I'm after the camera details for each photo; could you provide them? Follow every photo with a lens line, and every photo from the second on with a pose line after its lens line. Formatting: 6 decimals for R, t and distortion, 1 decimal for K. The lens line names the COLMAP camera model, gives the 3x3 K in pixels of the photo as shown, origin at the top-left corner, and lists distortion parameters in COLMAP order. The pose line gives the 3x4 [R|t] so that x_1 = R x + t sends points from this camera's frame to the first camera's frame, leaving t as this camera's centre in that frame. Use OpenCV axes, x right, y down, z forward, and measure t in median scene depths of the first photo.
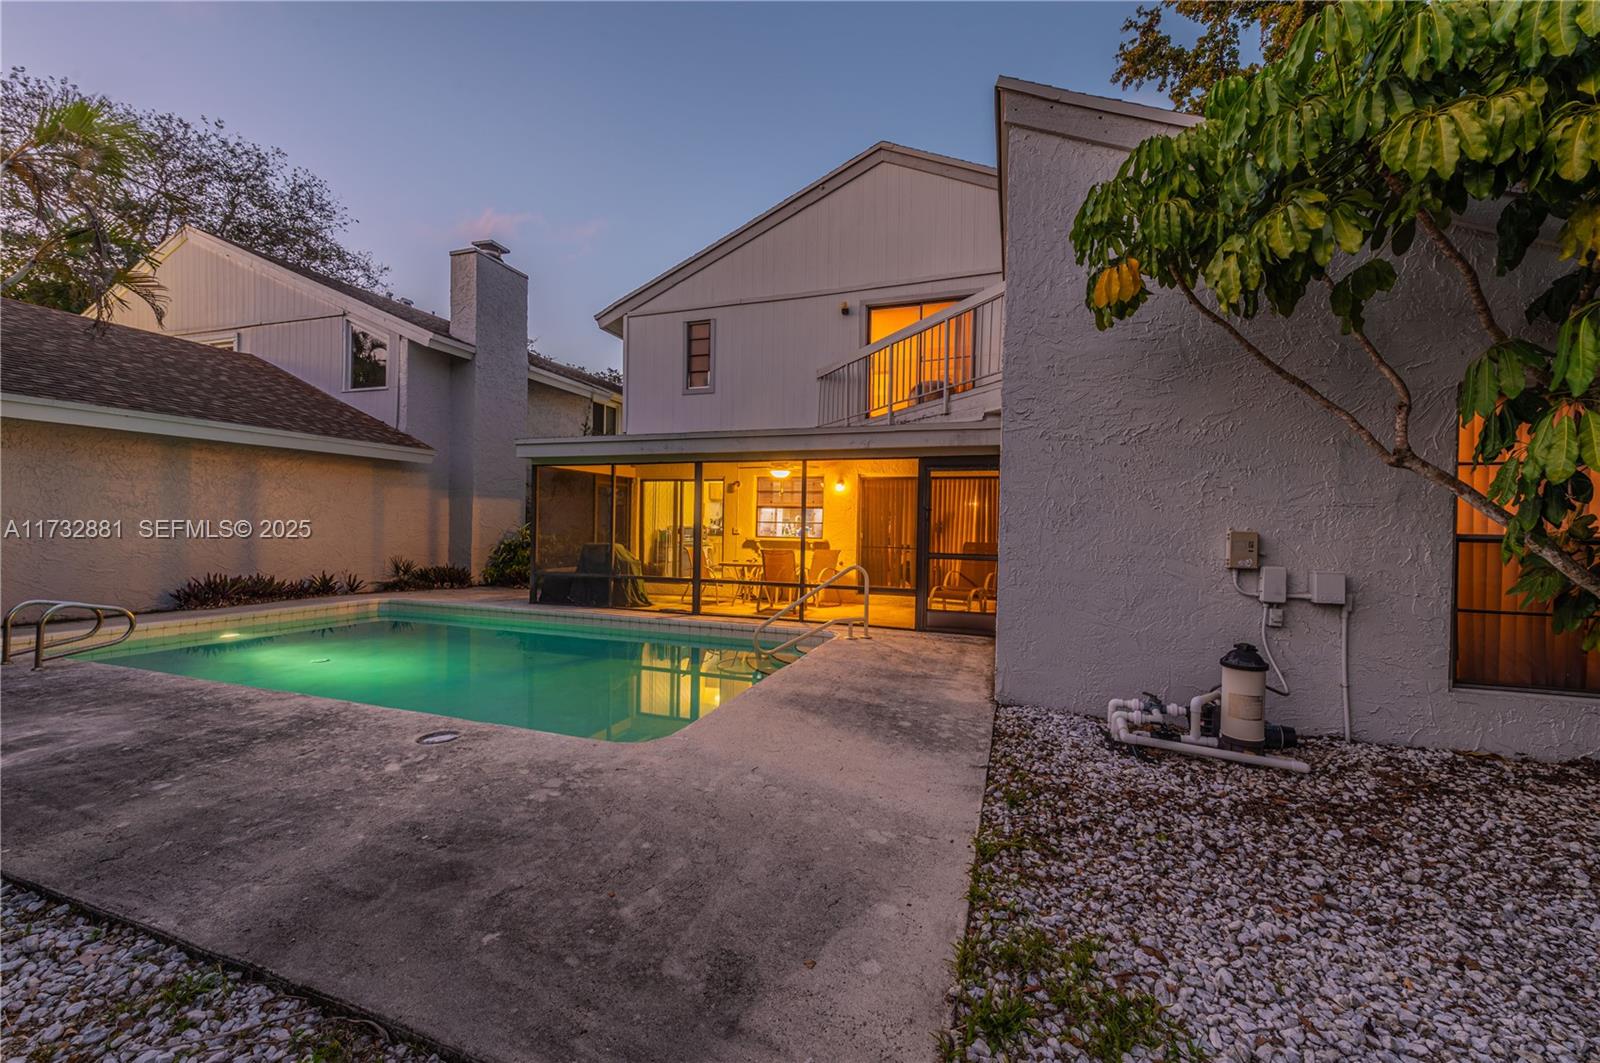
lens RADIAL K [[652.8, 0, 817.7], [0, 652.8, 525.7], [0, 0, 1]] dist [-0.000227, -0.000072]
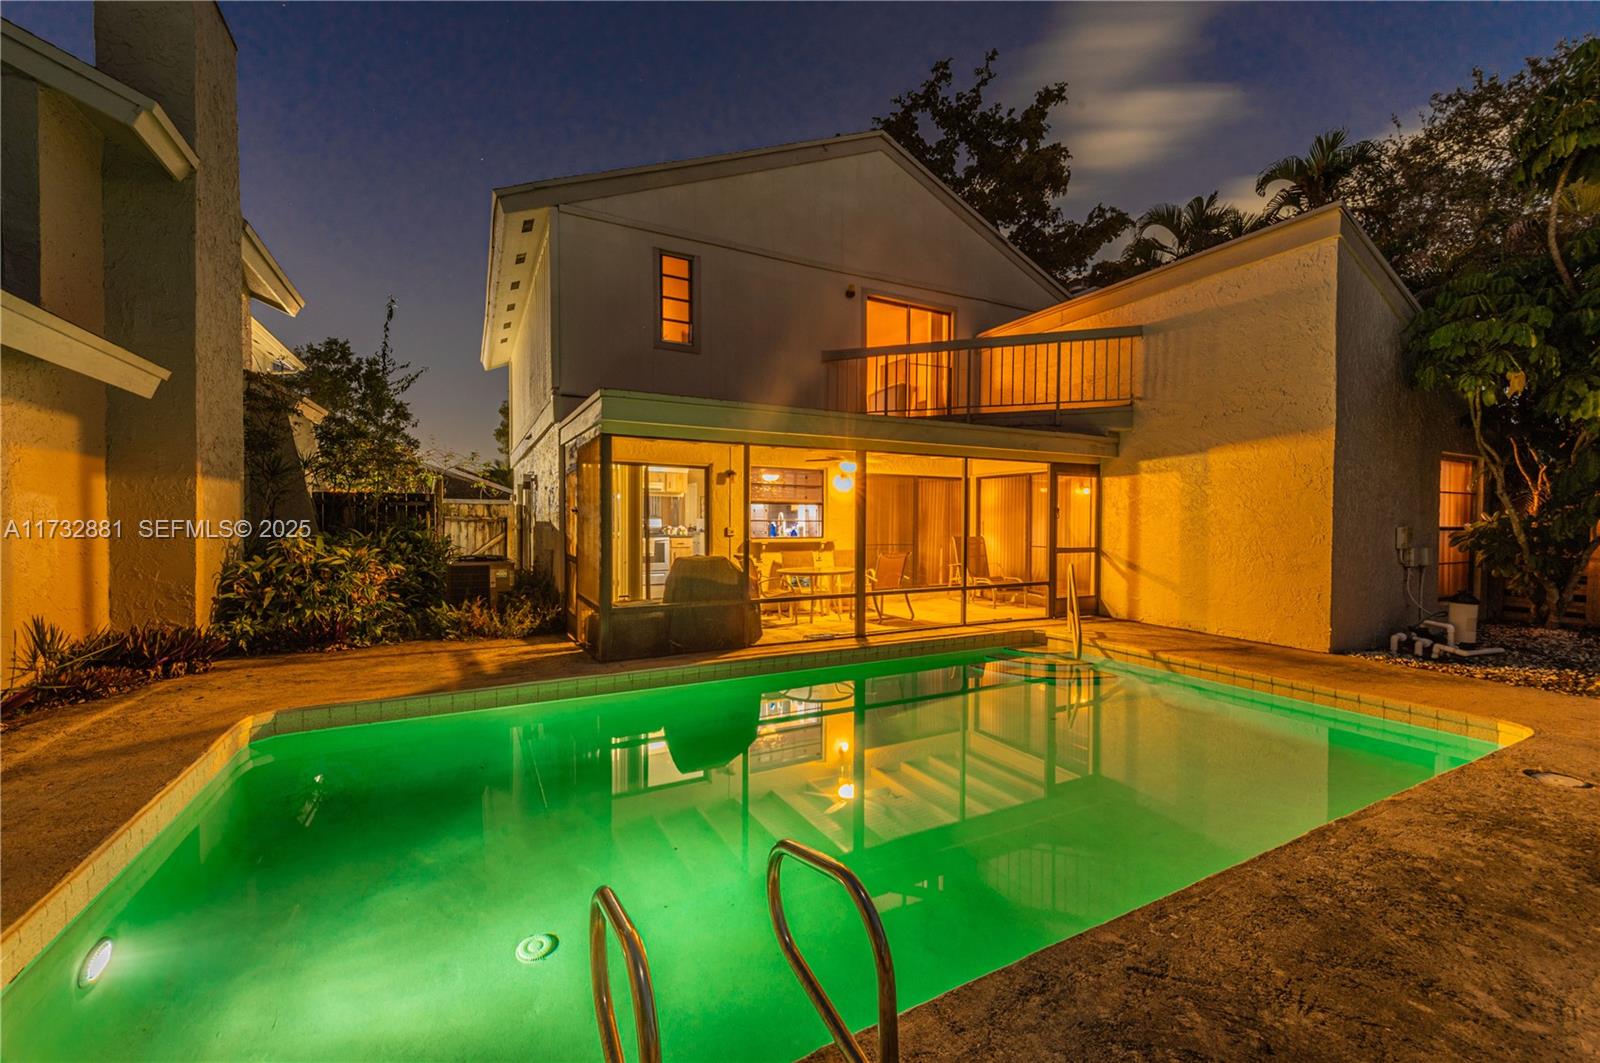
lens RADIAL K [[652.8, 0, 817.7], [0, 652.8, 525.7], [0, 0, 1]] dist [-0.000227, -0.000072]
pose [[0.658245, -0.012526, 0.752700, -0.881335], [0.002208, 0.999889, 0.014709, -0.017043], [-0.752801, -0.008020, 0.658200, 0.541484]]
